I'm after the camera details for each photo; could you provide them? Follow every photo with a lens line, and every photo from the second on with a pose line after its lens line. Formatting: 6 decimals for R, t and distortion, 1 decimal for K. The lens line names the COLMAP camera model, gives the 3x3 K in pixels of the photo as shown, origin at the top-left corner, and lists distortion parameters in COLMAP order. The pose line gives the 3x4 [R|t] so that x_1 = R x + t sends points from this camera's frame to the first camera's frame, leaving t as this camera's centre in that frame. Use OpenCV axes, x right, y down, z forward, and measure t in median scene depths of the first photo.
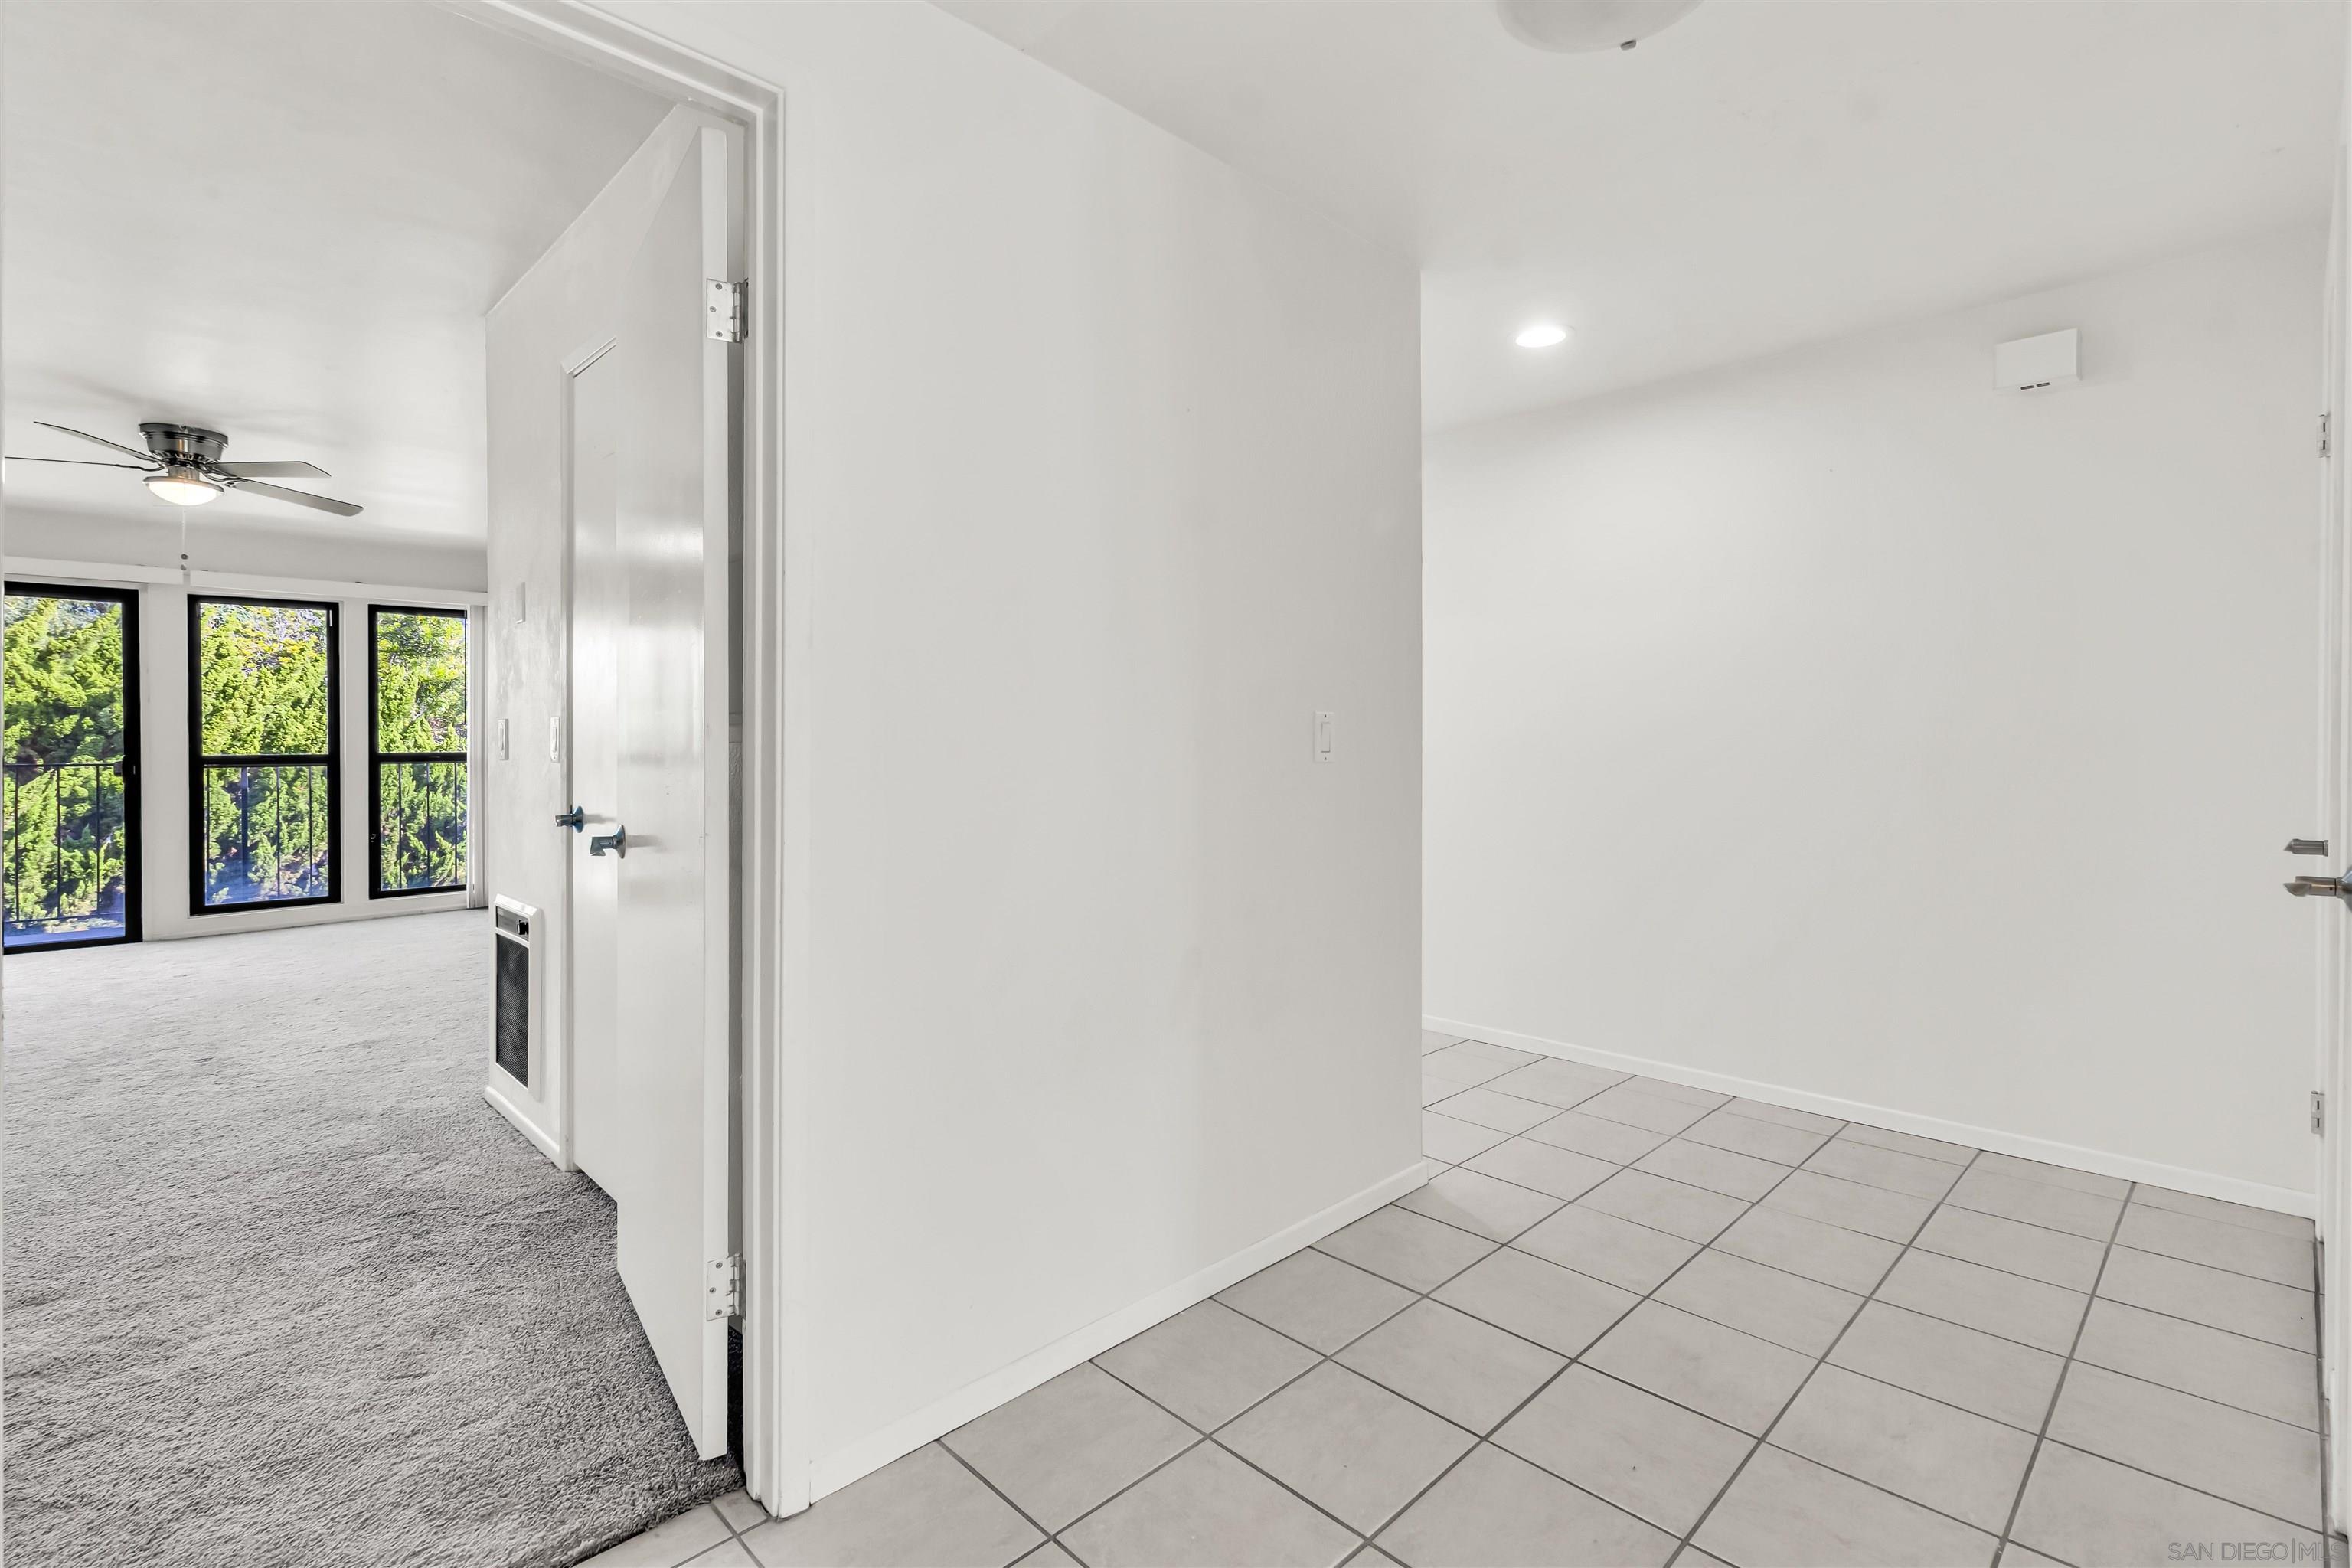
lens RADIAL K [[1085.8, 0, 1188.7], [0, 1085.8, 769.9], [0, 0, 1]] dist [0.000805, 0.000909]
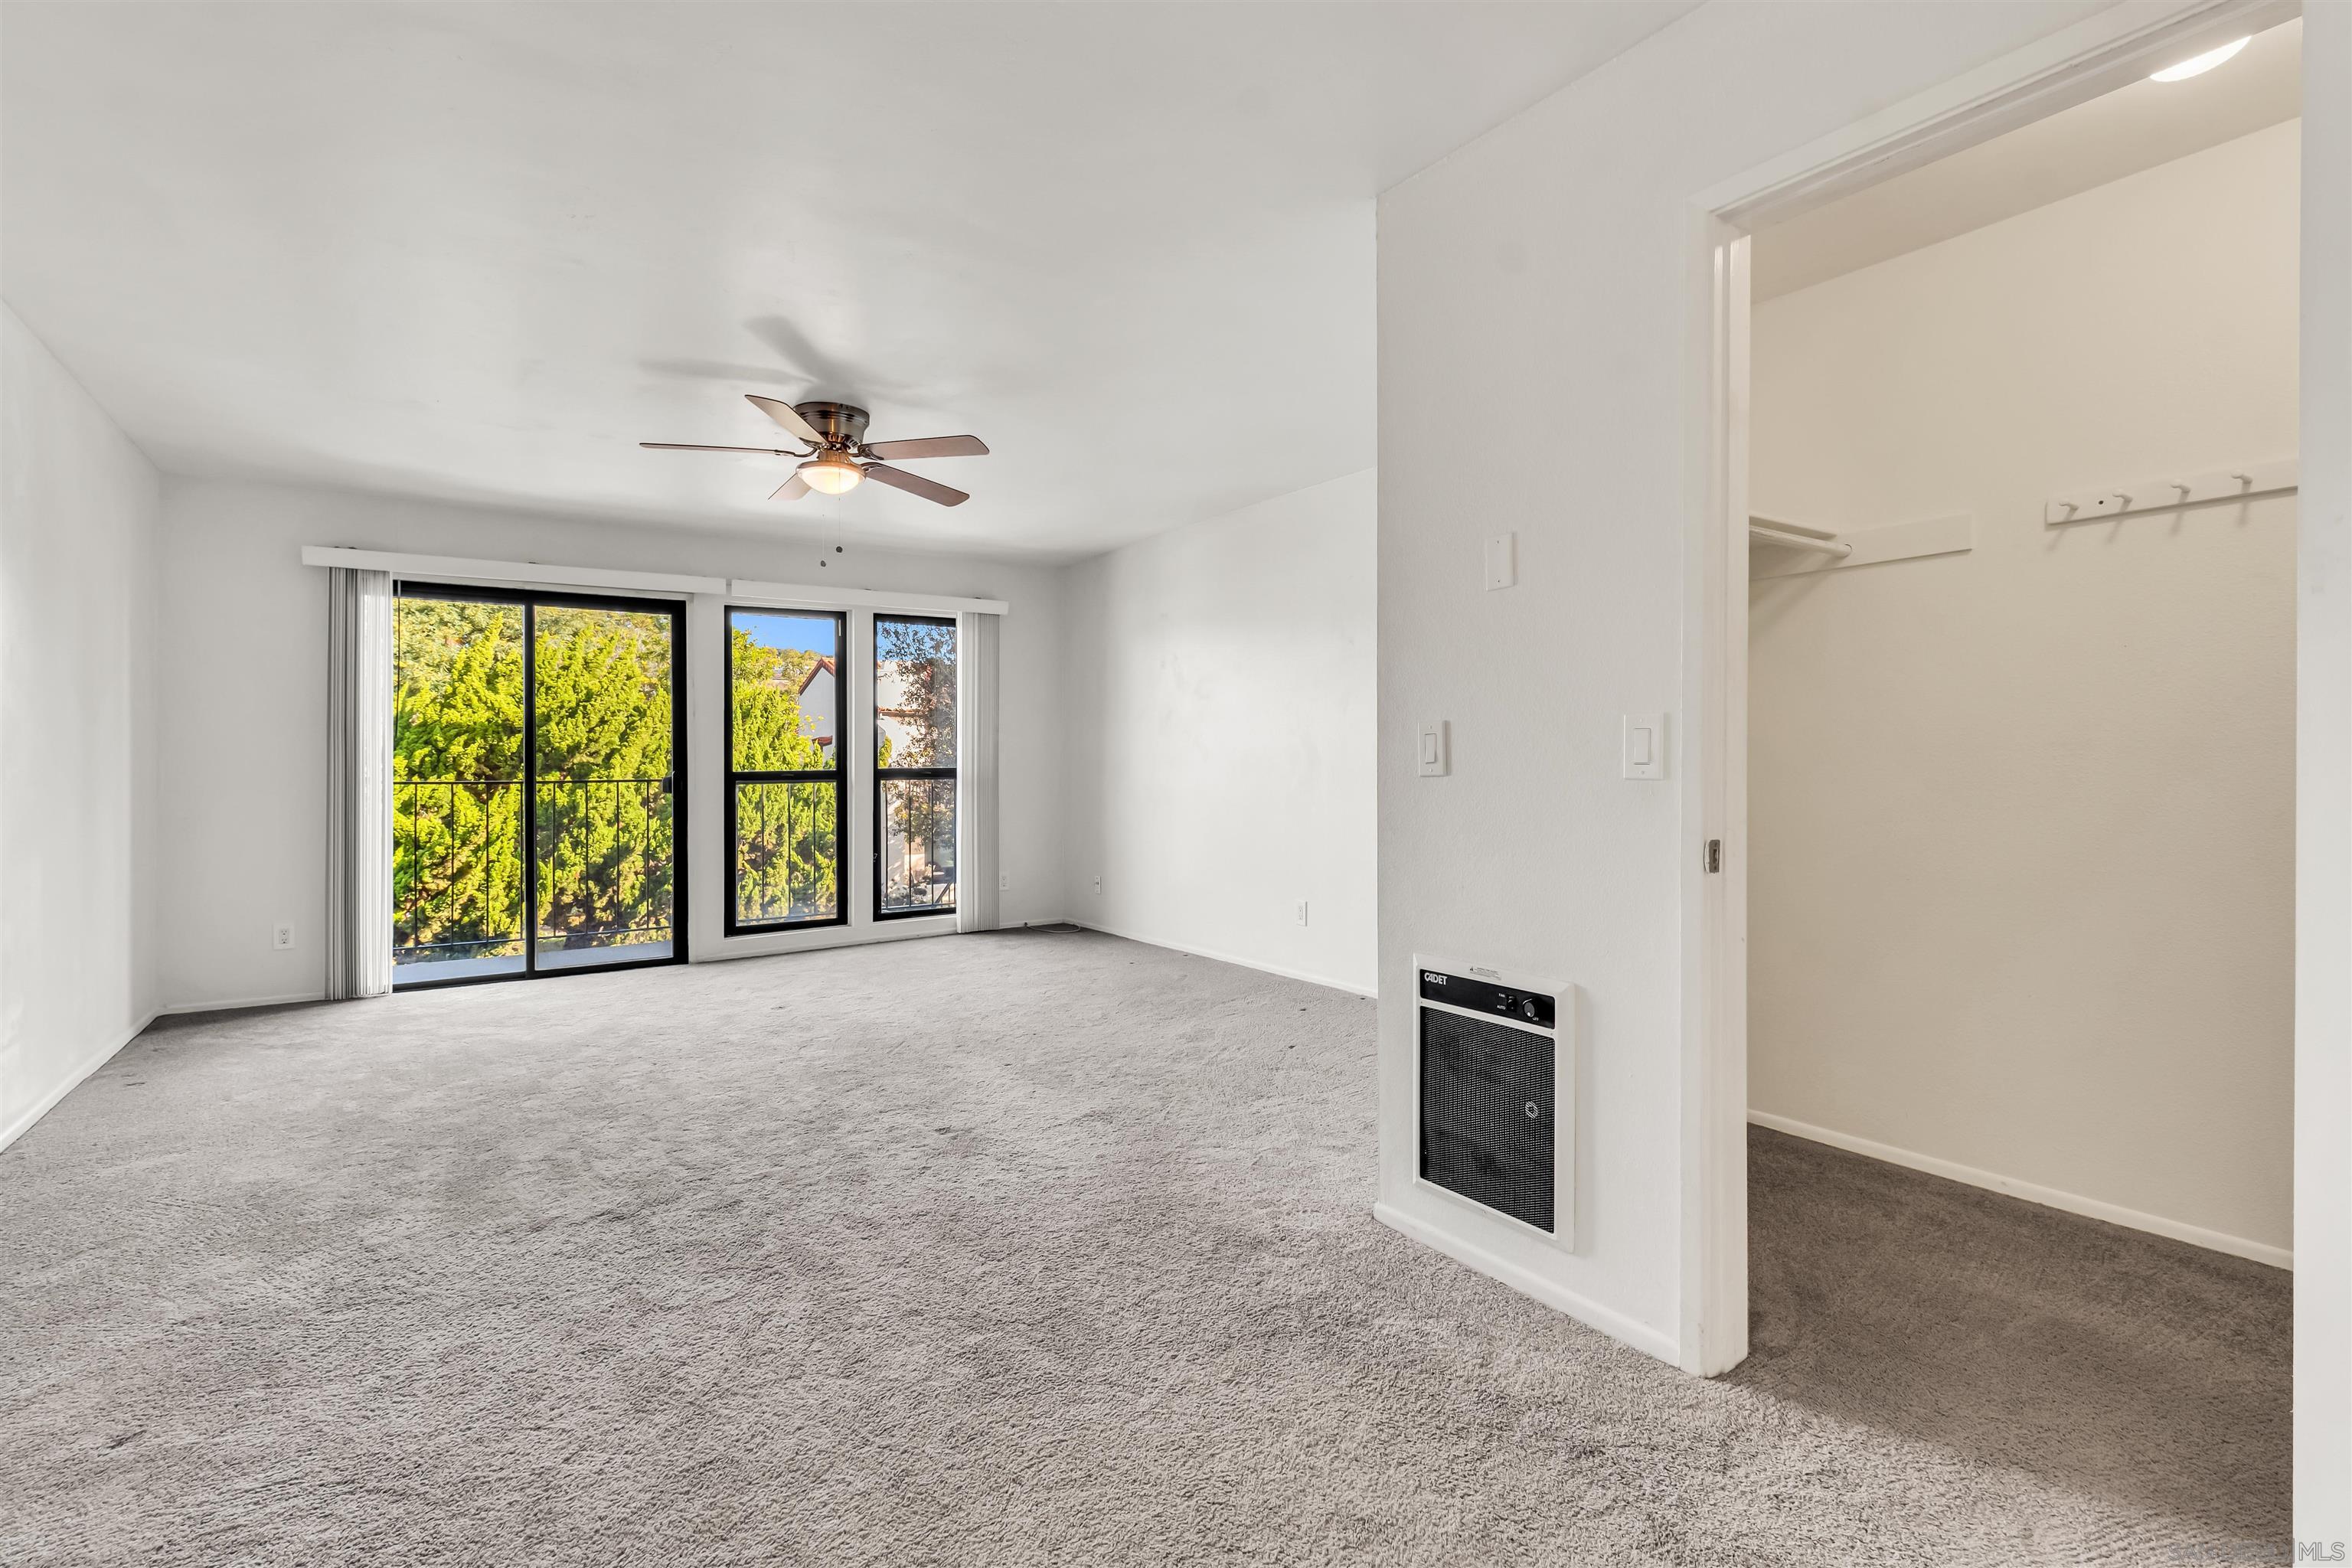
lens RADIAL K [[1072.1, 0, 1176.0], [0, 1072.1, 784.0], [0, 0, 1]] dist [-0.000622, -0.000015]
pose [[0.985598, 0.000071, -0.169105, -0.336359], [-0.000156, 1.000000, -0.000489, -0.001618], [0.169105, 0.000508, 0.985598, 0.118679]]
